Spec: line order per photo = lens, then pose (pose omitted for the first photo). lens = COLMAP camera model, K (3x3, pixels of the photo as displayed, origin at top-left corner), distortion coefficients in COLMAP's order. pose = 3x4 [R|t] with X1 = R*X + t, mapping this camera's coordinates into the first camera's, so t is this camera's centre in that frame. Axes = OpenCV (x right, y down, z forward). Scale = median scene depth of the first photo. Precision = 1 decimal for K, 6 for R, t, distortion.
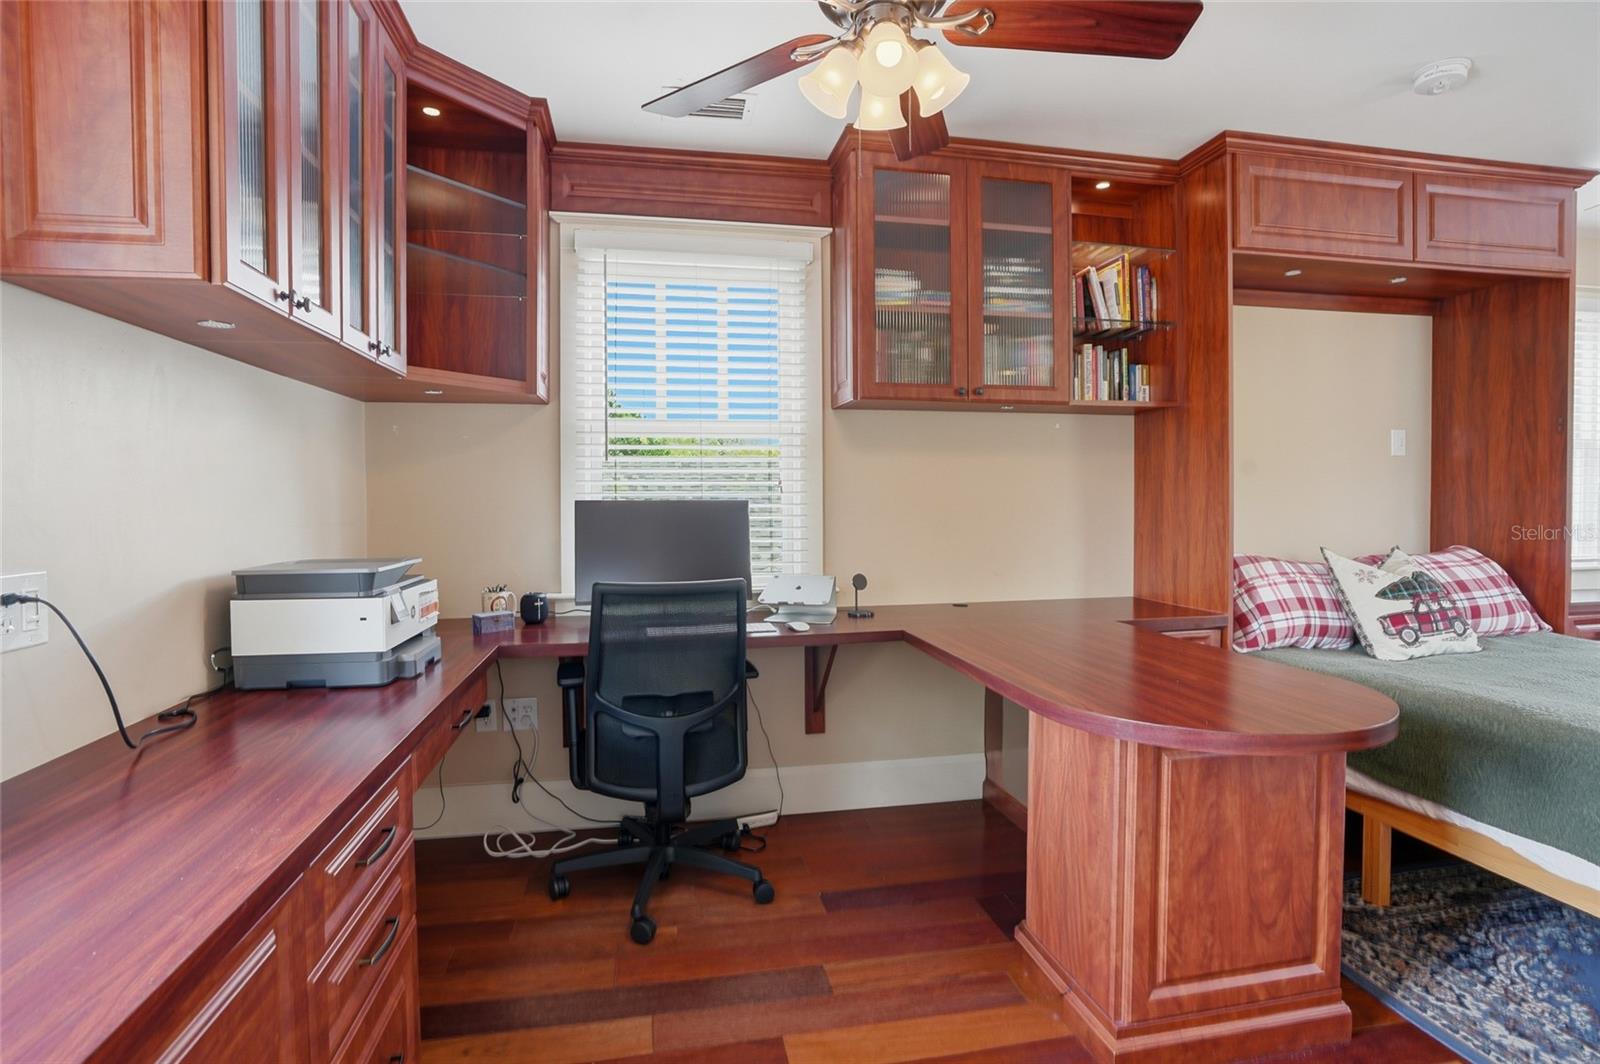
lens RADIAL K [[780.0, 0, 788.7], [0, 780.0, 509.7], [0, 0, 1]] dist [-0.059300, 0.023843]
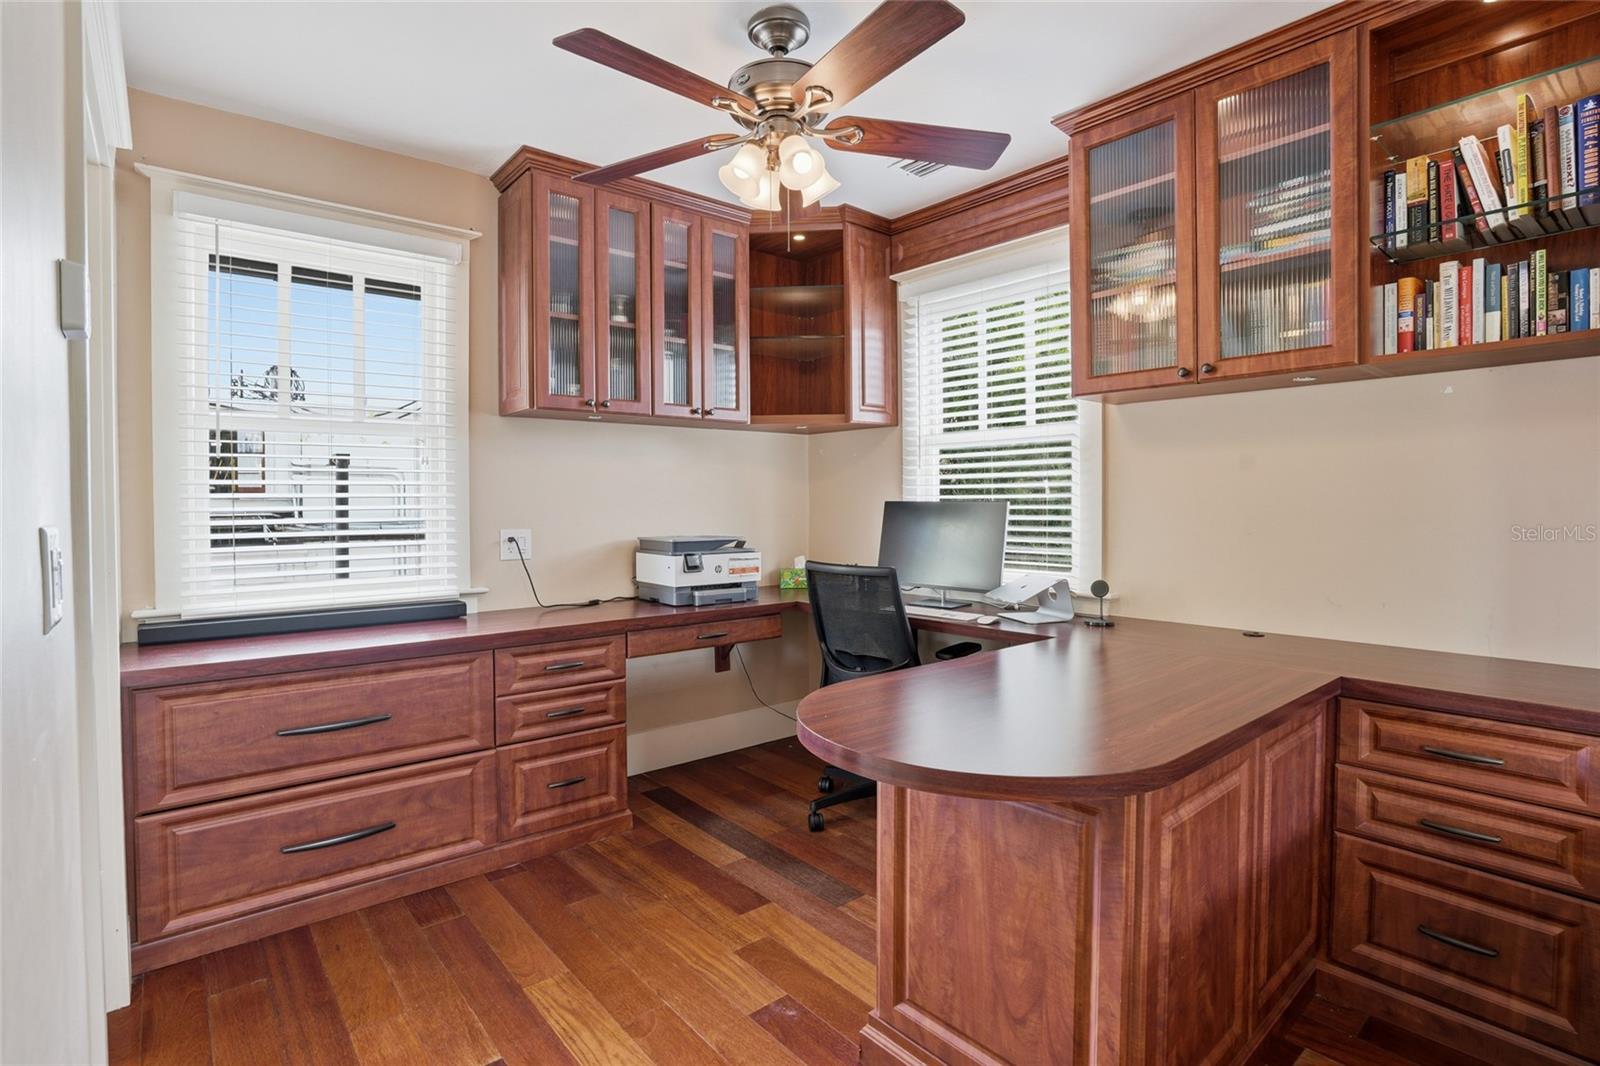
lens RADIAL K [[780.0, 0, 788.7], [0, 780.0, 510.7], [0, 0, 1]] dist [-0.059300, 0.023843]
pose [[0.488936, 0.011507, -0.872244, 0.851758], [-0.010827, 0.999916, 0.007122, -0.004667], [0.872252, 0.005962, 0.489020, 0.260236]]
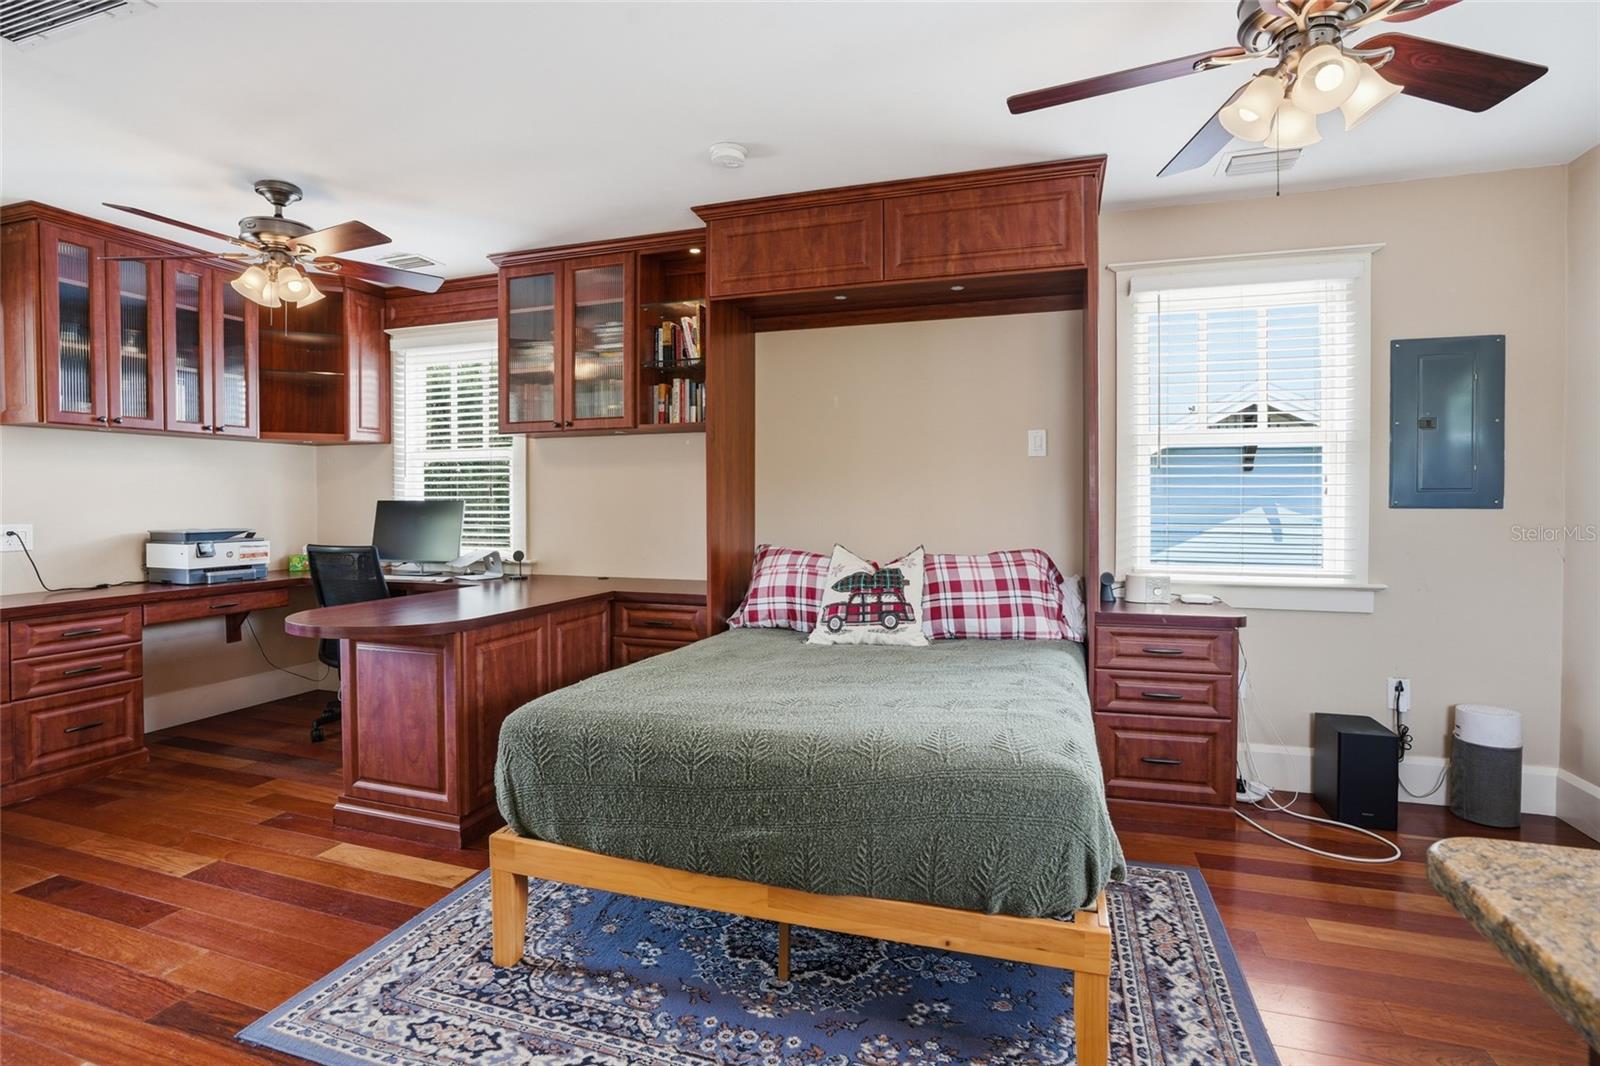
lens RADIAL K [[780.0, 0, 788.7], [0, 780.0, 510.7], [0, 0, 1]] dist [-0.059300, 0.023843]
pose [[0.872273, 0.008357, -0.488948, 1.490248], [-0.008778, 0.999960, 0.001432, -0.000767], [0.488941, 0.003043, 0.872312, -0.035810]]
